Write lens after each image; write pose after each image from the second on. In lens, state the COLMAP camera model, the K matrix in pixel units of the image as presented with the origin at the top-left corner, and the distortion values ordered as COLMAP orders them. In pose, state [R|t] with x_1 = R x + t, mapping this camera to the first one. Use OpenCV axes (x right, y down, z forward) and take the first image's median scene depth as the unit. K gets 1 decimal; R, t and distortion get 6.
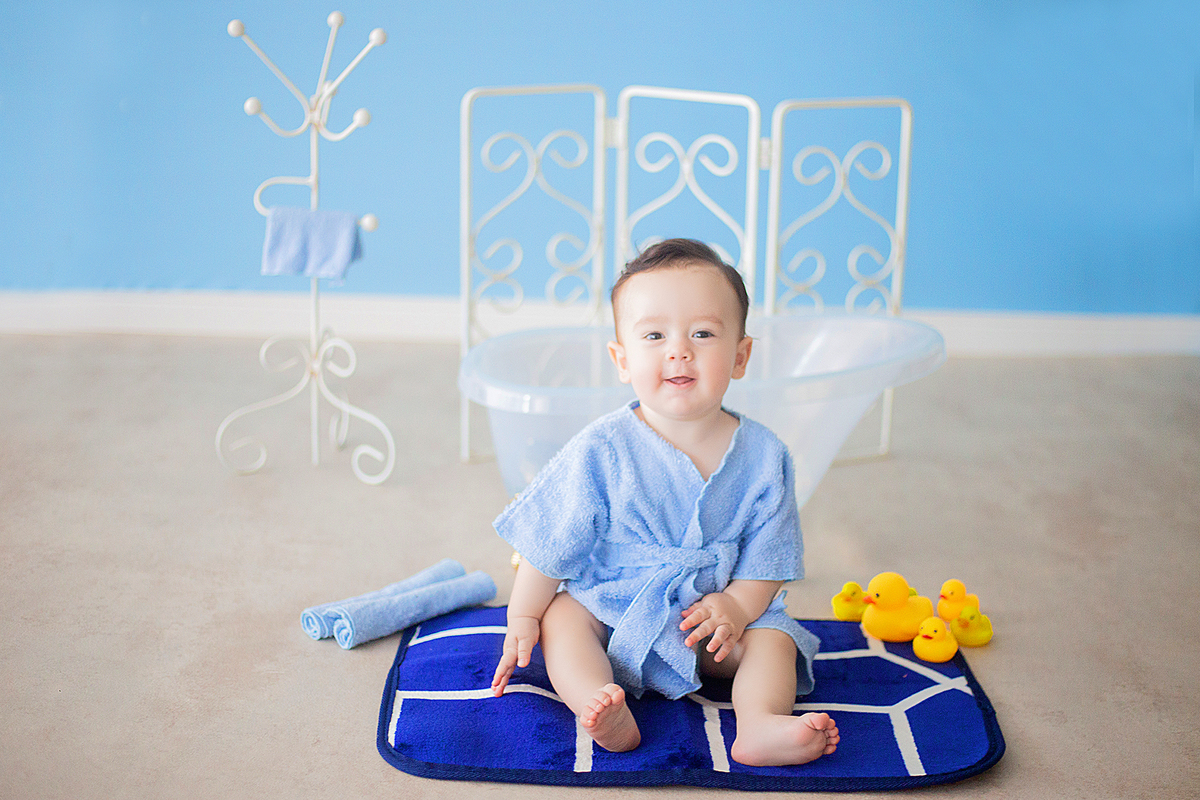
lens RADIAL K [[1828.0, 0, 600.6], [0, 1828.0, 419.3], [0, 0, 1]] dist [-0.127654, -0.001874]
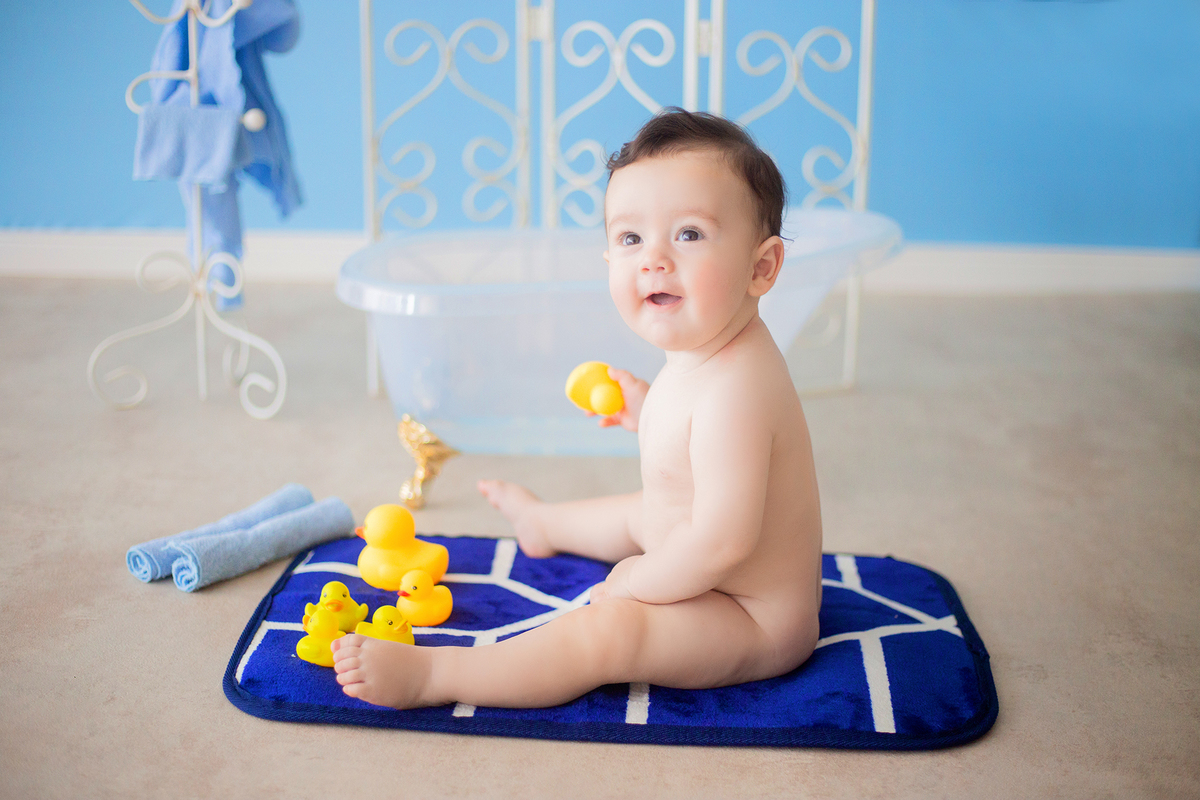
lens RADIAL K [[1794.0, 0, 555.5], [0, 1794.0, 401.9], [0, 0, 1]] dist [-0.124266, -0.049367]
pose [[0.999531, -0.005379, -0.030148, 0.042889], [0.005305, 0.999983, -0.002560, 0.030697], [0.030161, 0.002399, 0.999542, 0.137411]]
